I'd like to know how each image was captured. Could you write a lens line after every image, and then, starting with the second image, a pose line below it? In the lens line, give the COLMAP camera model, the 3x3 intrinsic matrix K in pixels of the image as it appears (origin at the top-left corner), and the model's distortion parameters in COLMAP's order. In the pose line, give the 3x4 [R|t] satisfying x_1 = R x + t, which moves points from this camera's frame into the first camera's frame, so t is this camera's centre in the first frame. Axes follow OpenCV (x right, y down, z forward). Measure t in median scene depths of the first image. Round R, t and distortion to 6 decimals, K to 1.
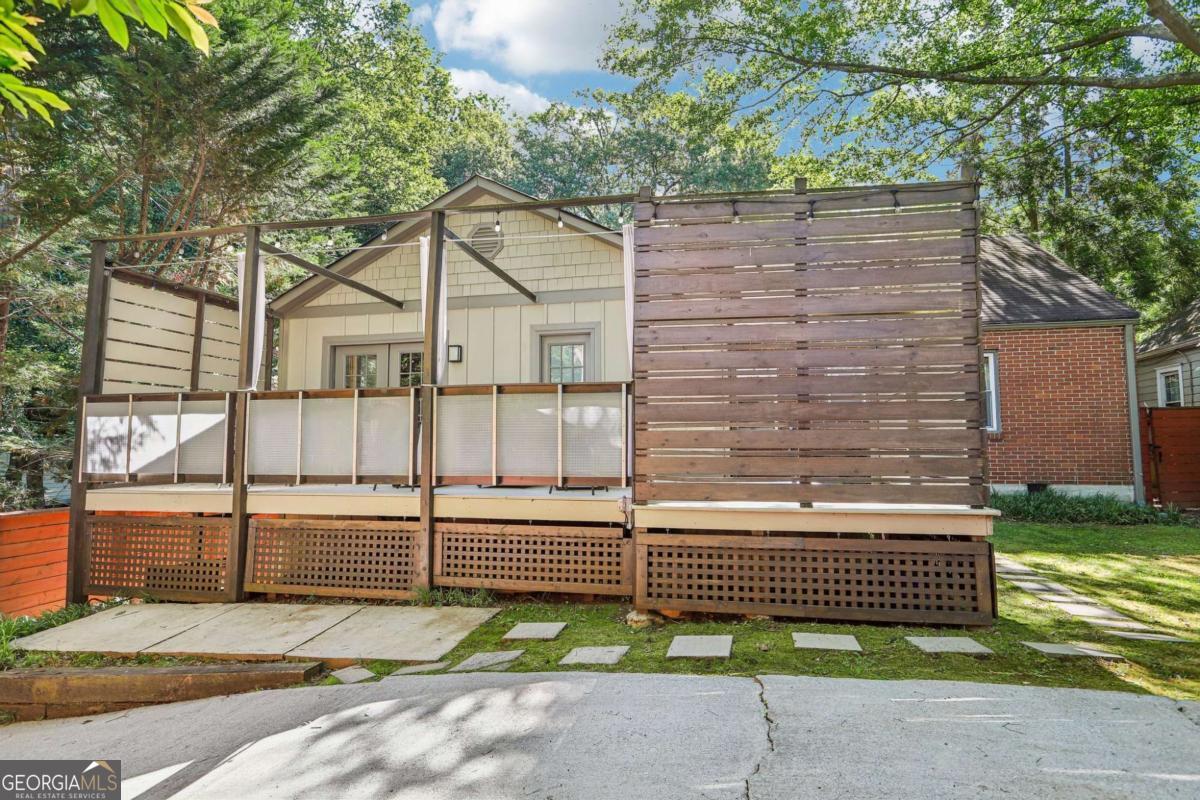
lens RADIAL K [[637.5, 0, 604.2], [0, 637.5, 400.2], [0, 0, 1]] dist [0.001351, 0.001872]
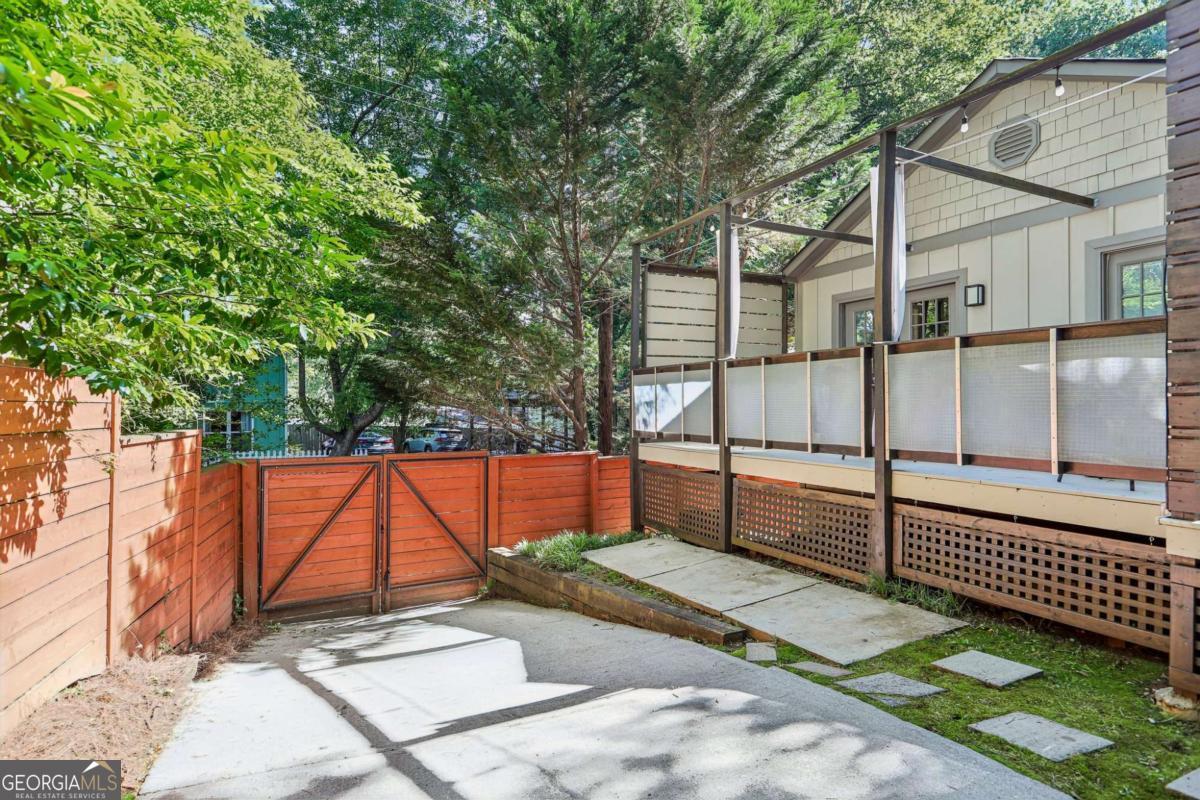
lens RADIAL K [[637.5, 0, 599.9], [0, 637.5, 399.5], [0, 0, 1]] dist [0.001351, 0.001872]
pose [[0.631023, -0.004500, -0.775751, 0.150795], [0.059906, 0.997280, 0.042946, -0.006547], [0.773447, -0.073572, 0.629576, 0.168548]]
